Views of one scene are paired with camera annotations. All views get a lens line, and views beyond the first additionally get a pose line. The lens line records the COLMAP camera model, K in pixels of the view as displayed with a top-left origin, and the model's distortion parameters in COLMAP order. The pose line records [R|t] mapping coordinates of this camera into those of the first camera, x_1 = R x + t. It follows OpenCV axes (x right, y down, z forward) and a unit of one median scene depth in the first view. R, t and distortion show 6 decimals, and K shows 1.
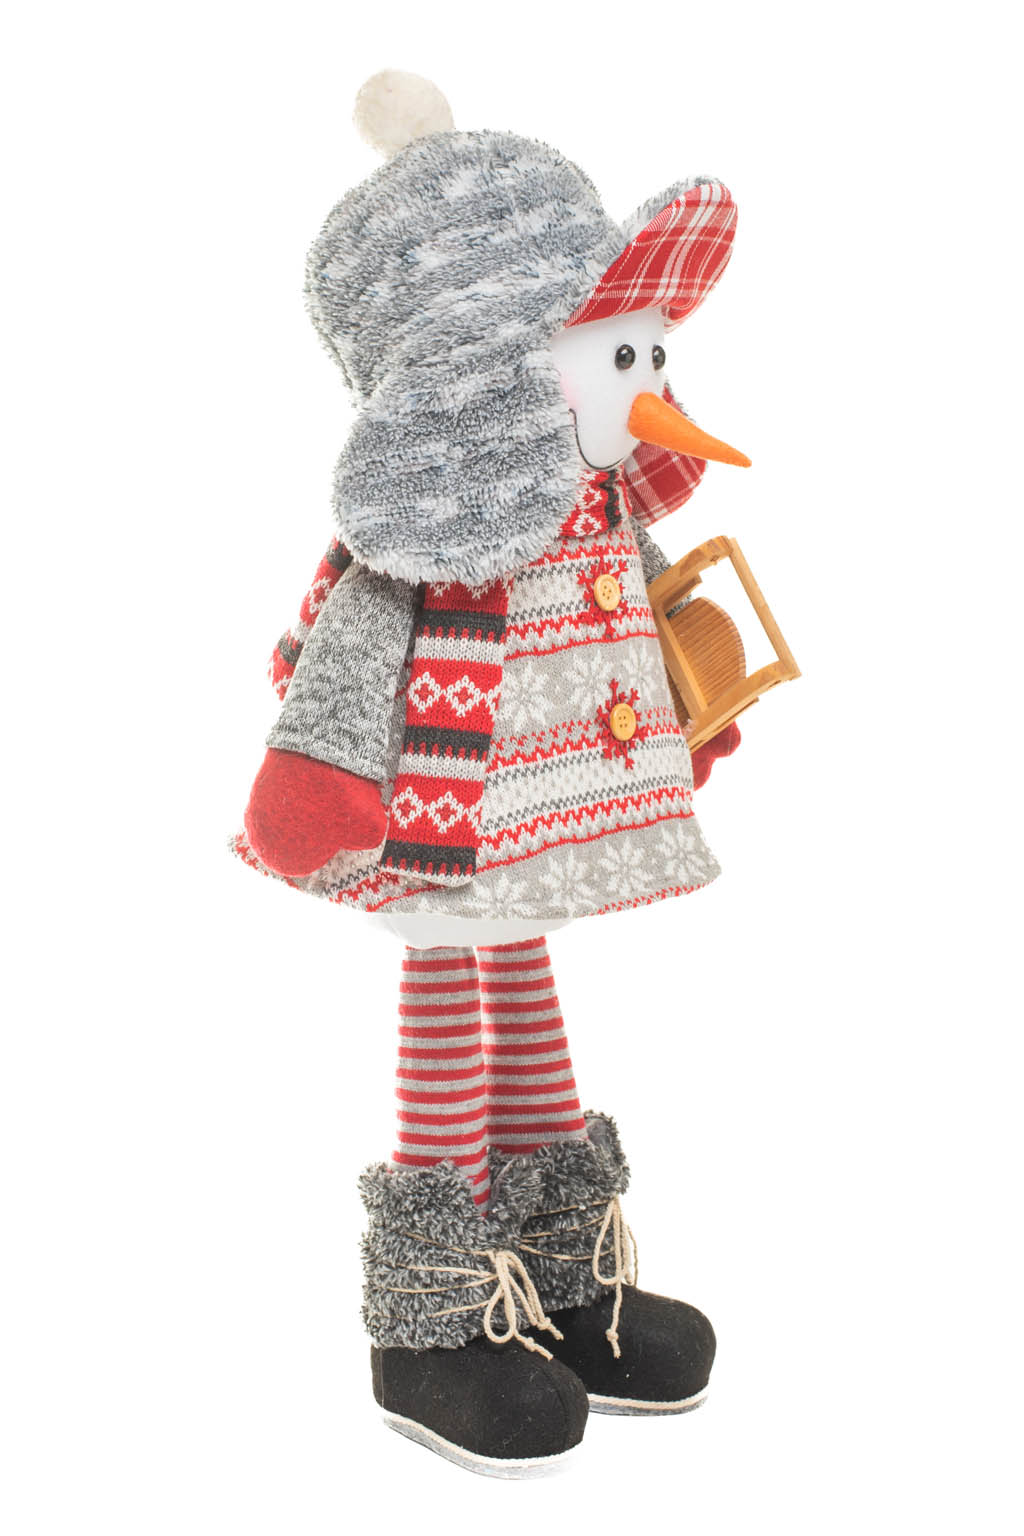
lens RADIAL K [[2703.4, 0, 564.0], [0, 2703.4, 673.1], [0, 0, 1]] dist [-0.125251, 0.000000]
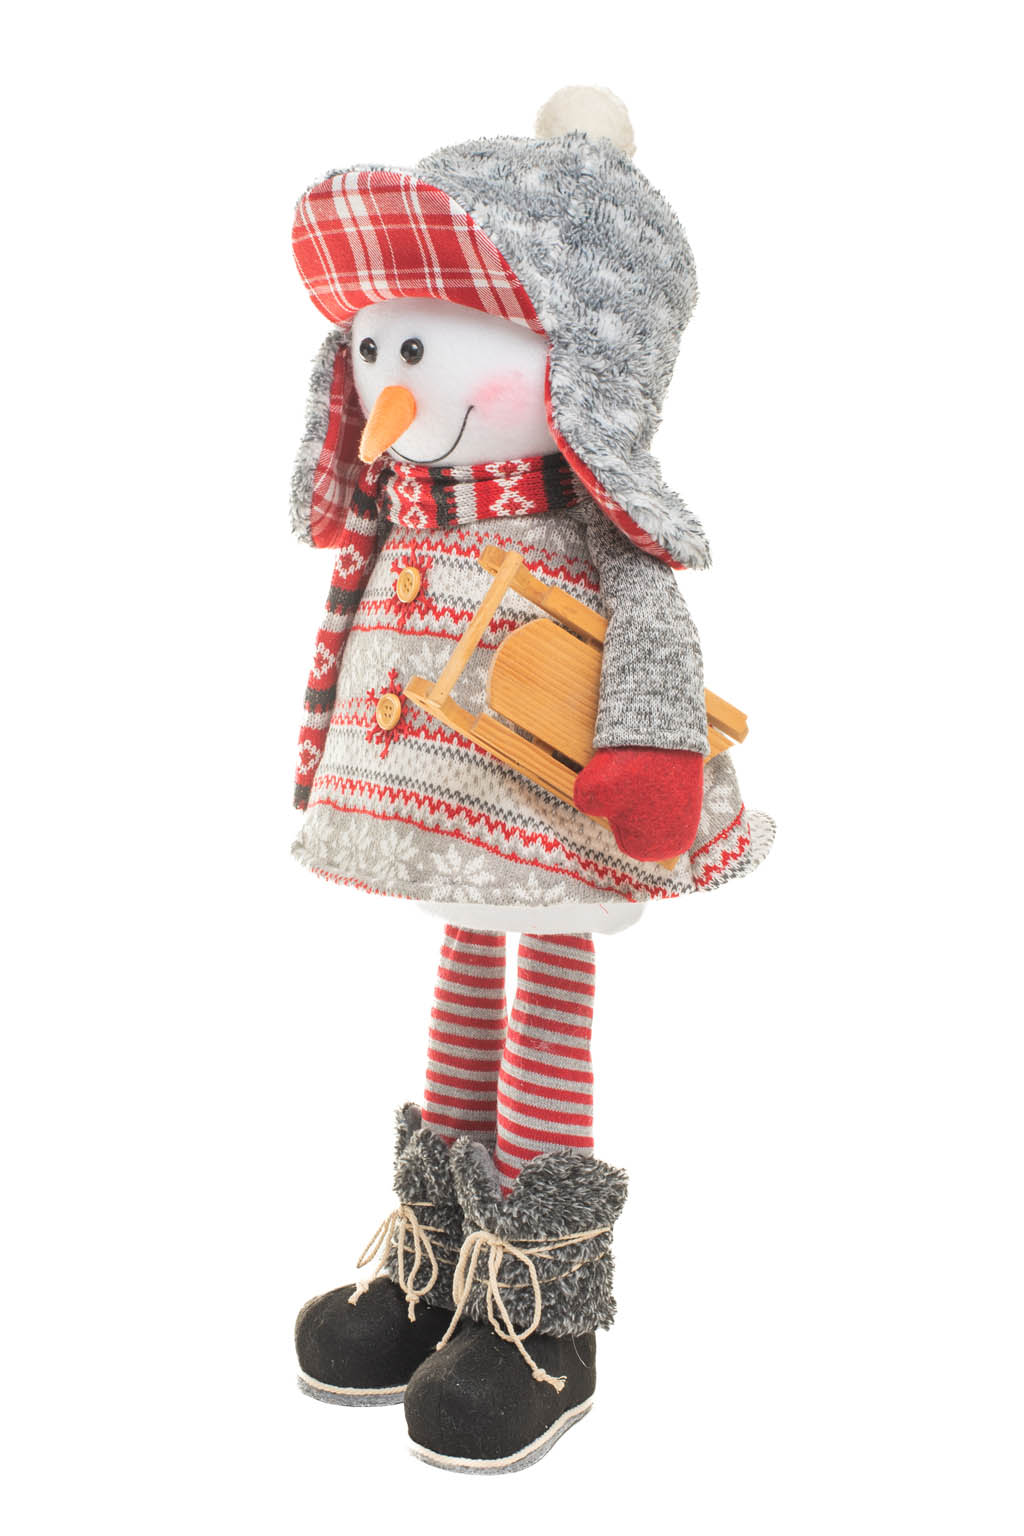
lens RADIAL K [[2703.4, 0, 514.4], [0, 2703.4, 762.8], [0, 0, 1]] dist [-0.125251, 0.000000]
pose [[-0.268988, 0.125344, -0.954953, 1.006272], [-0.129137, 0.977850, 0.164724, -0.140023], [0.954447, 0.167628, -0.246843, 1.329957]]
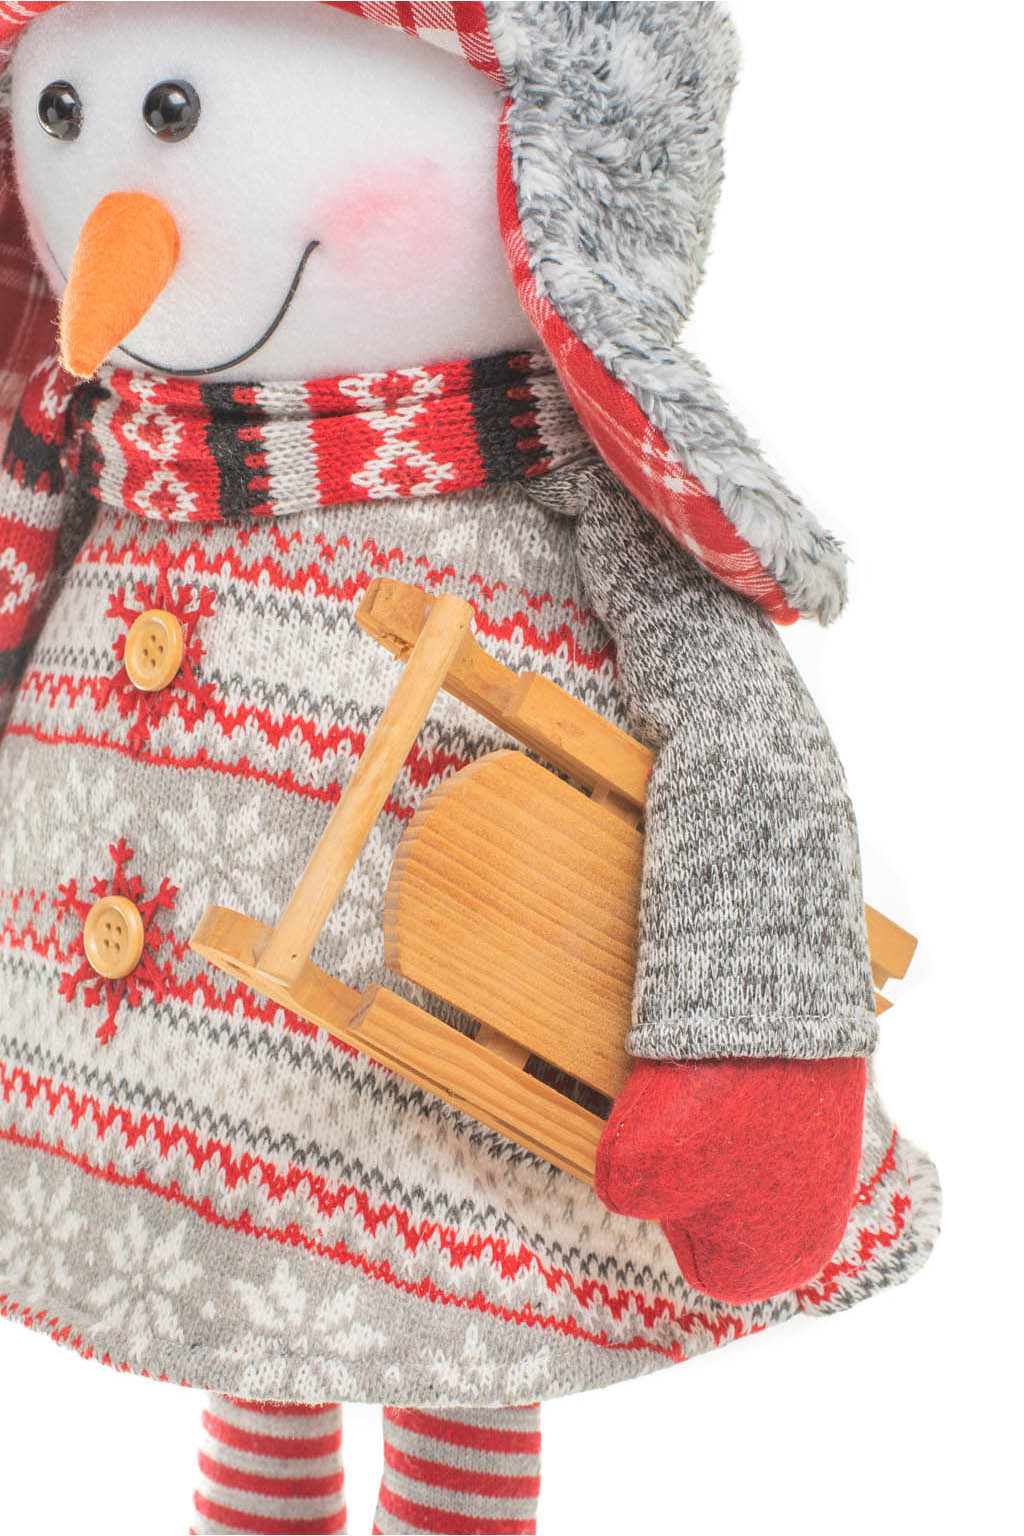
lens RADIAL K [[2703.4, 0, 499.4], [0, 2703.4, 814.6], [0, 0, 1]] dist [-0.125251, 0.000000]
pose [[-0.099960, 0.188793, -0.976916, 0.462968], [-0.146566, 0.968329, 0.202131, -0.104619], [0.984137, 0.163388, -0.069124, 1.117009]]
